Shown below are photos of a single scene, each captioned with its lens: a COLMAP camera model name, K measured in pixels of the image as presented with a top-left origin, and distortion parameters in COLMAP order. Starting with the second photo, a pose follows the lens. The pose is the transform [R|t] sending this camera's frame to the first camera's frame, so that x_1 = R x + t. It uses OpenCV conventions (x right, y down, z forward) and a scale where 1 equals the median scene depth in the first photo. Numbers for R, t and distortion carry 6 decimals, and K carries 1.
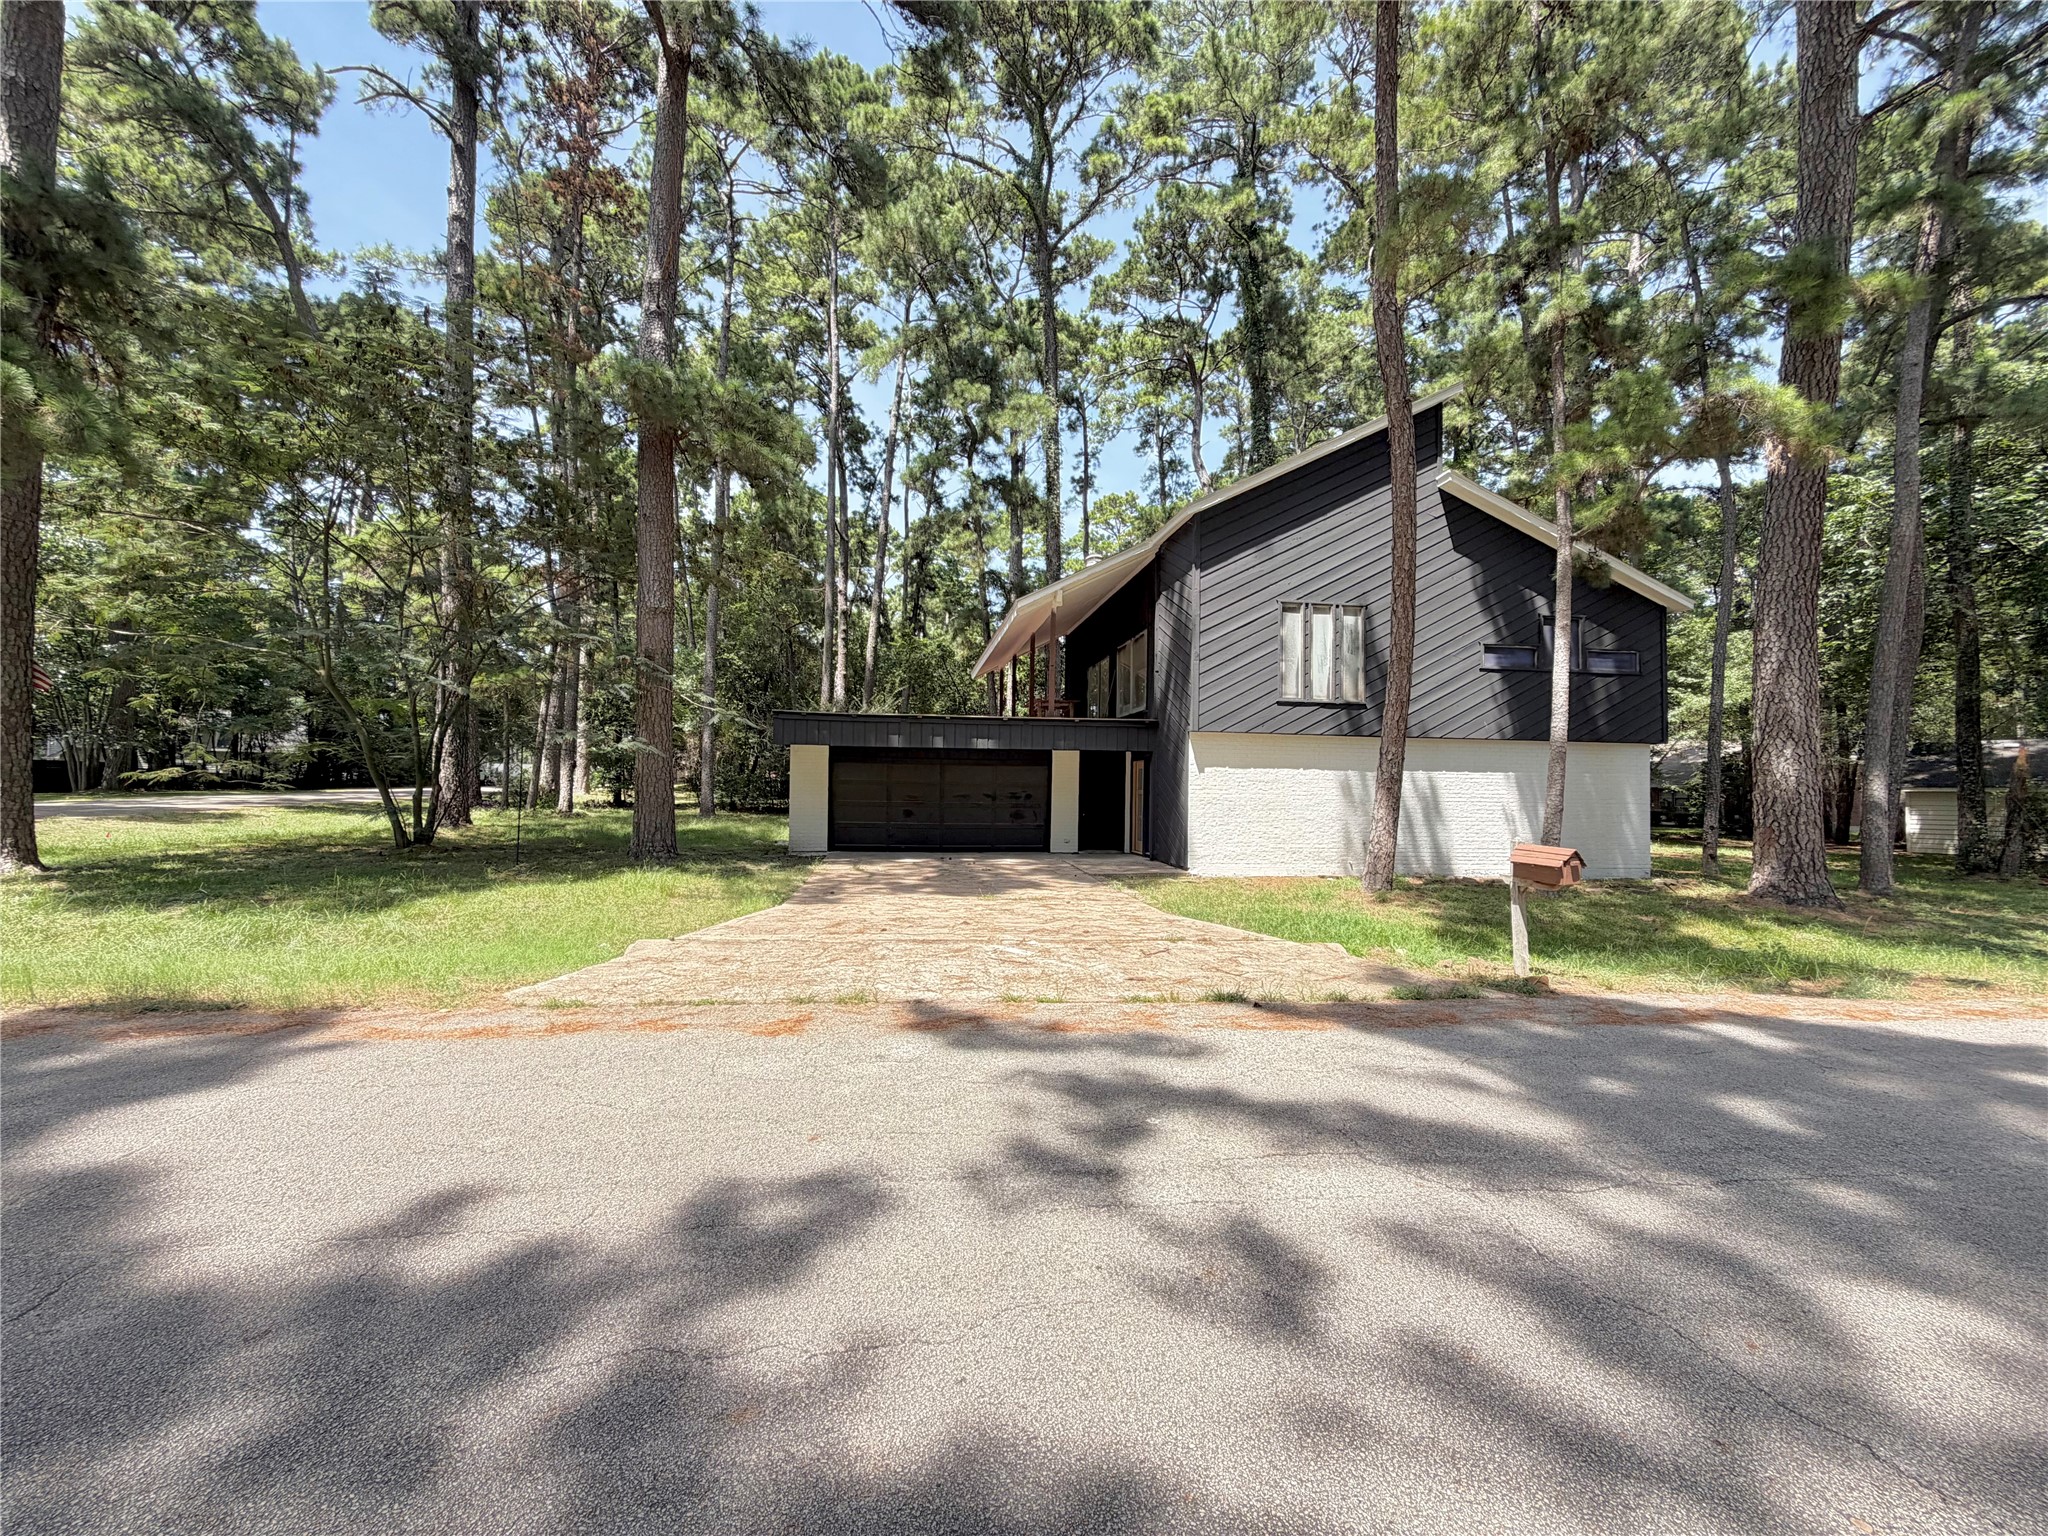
lens RADIAL K [[818.7, 0, 1023.3], [0, 818.7, 769.6], [0, 0, 1]] dist [0.002668, -0.000736]
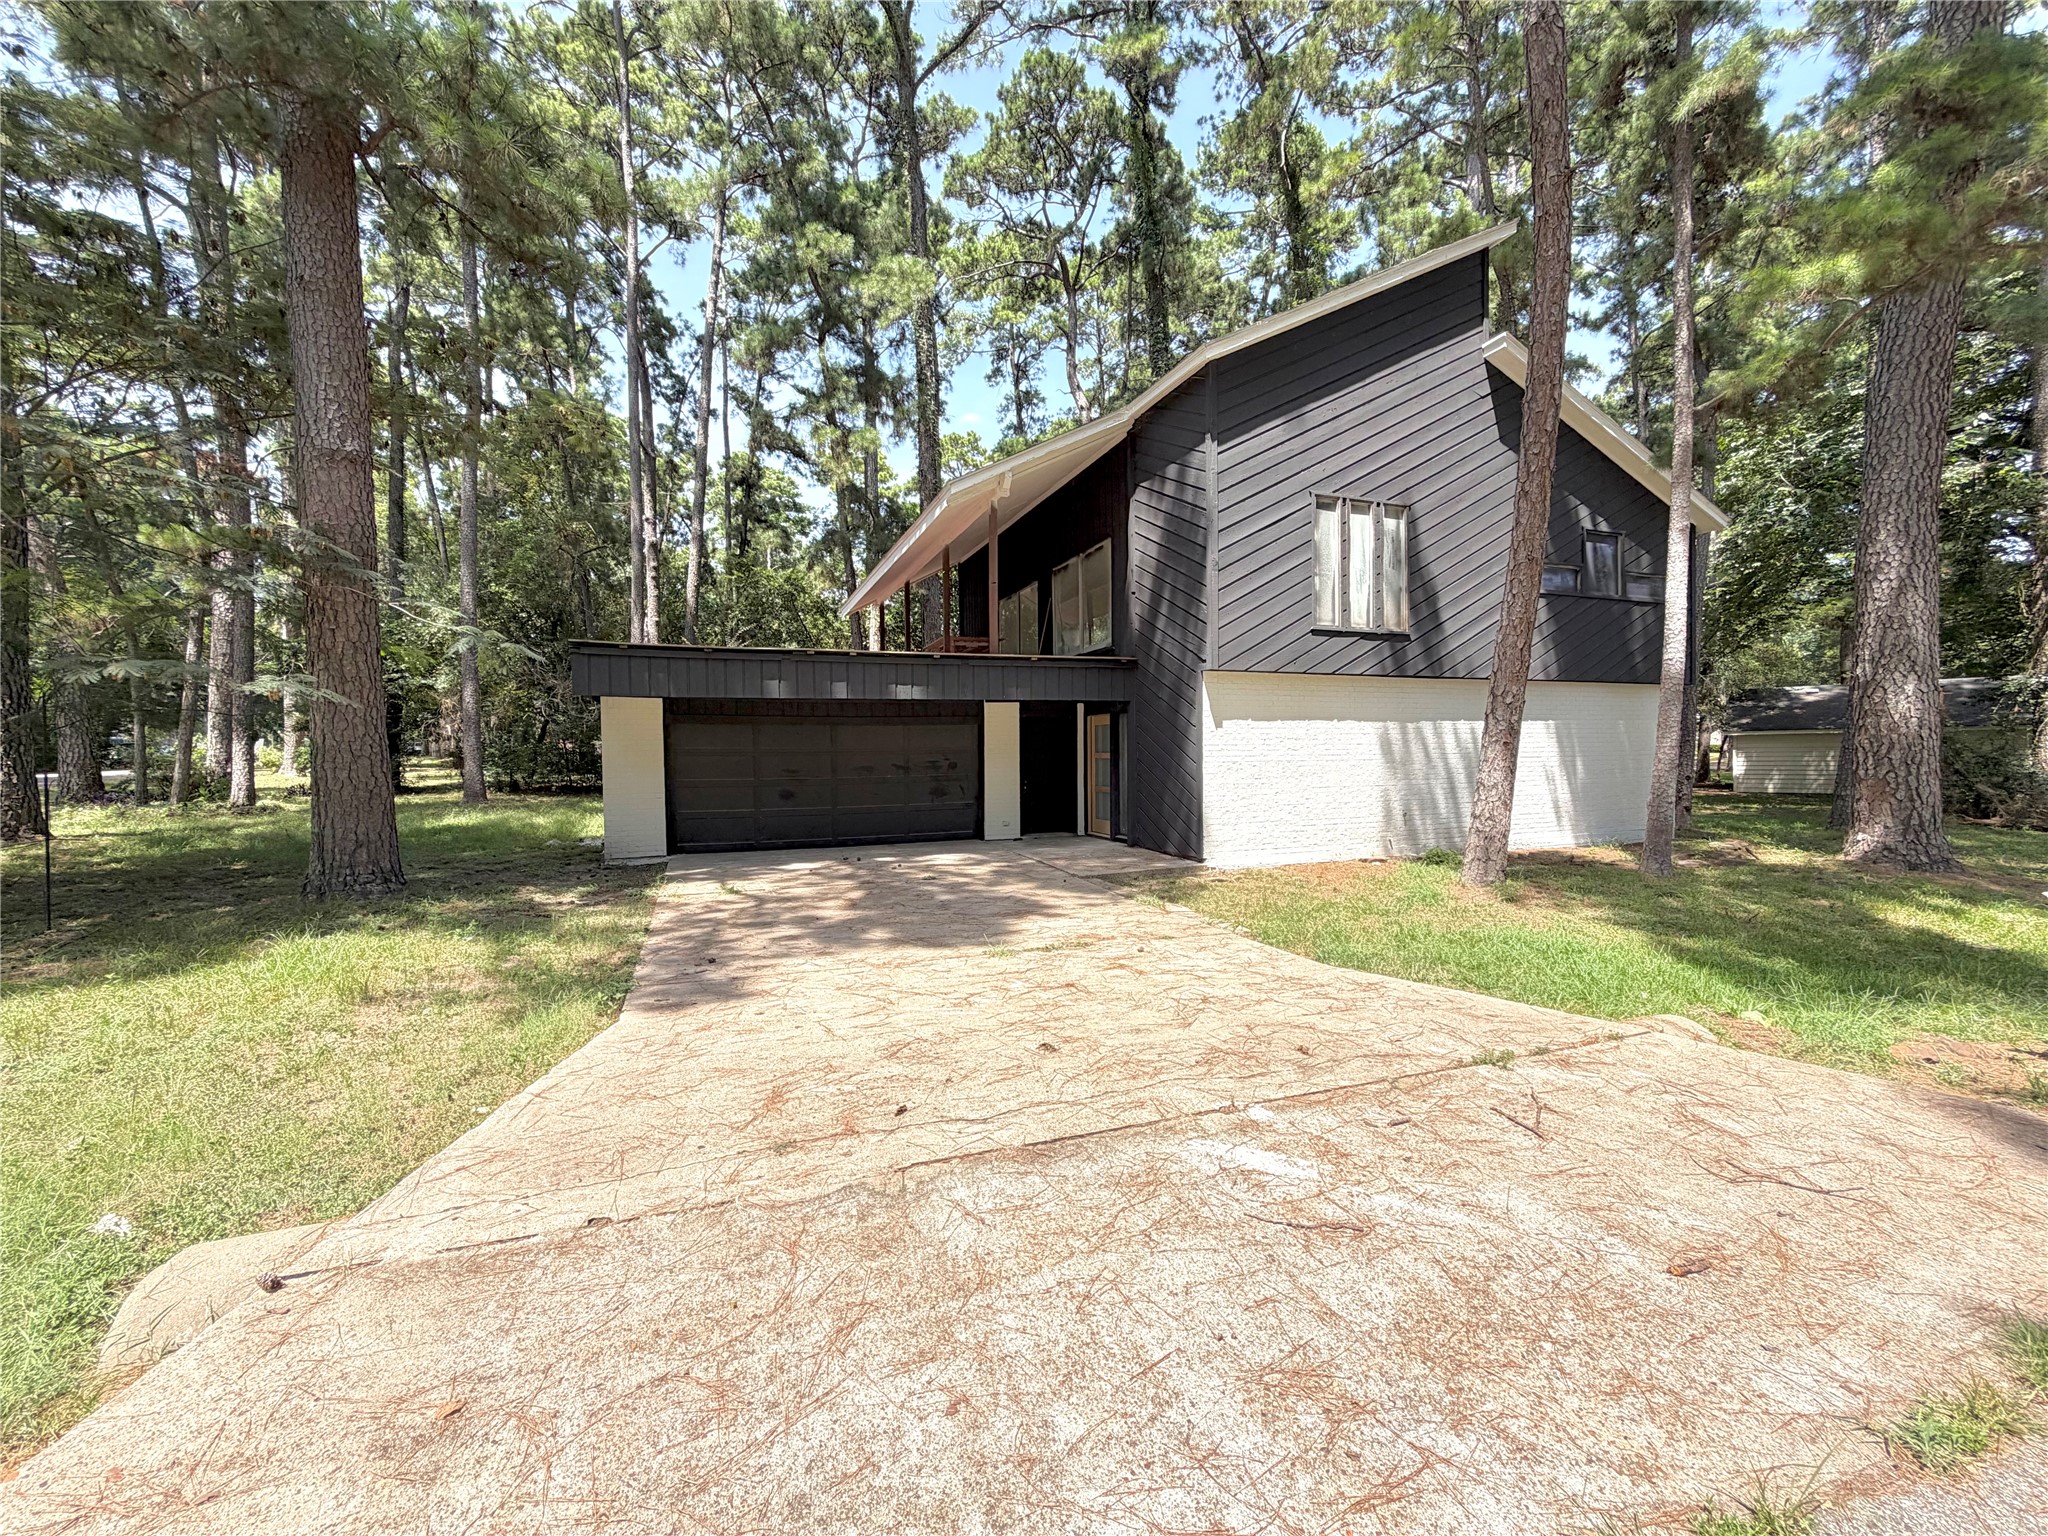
lens RADIAL K [[818.7, 0, 1022.8], [0, 818.7, 770.2], [0, 0, 1]] dist [0.002668, -0.000736]
pose [[0.977473, -0.029841, 0.208941, -0.058430], [0.019928, 0.998581, 0.049392, 0.001268], [-0.210119, -0.044115, 0.976680, 0.179034]]
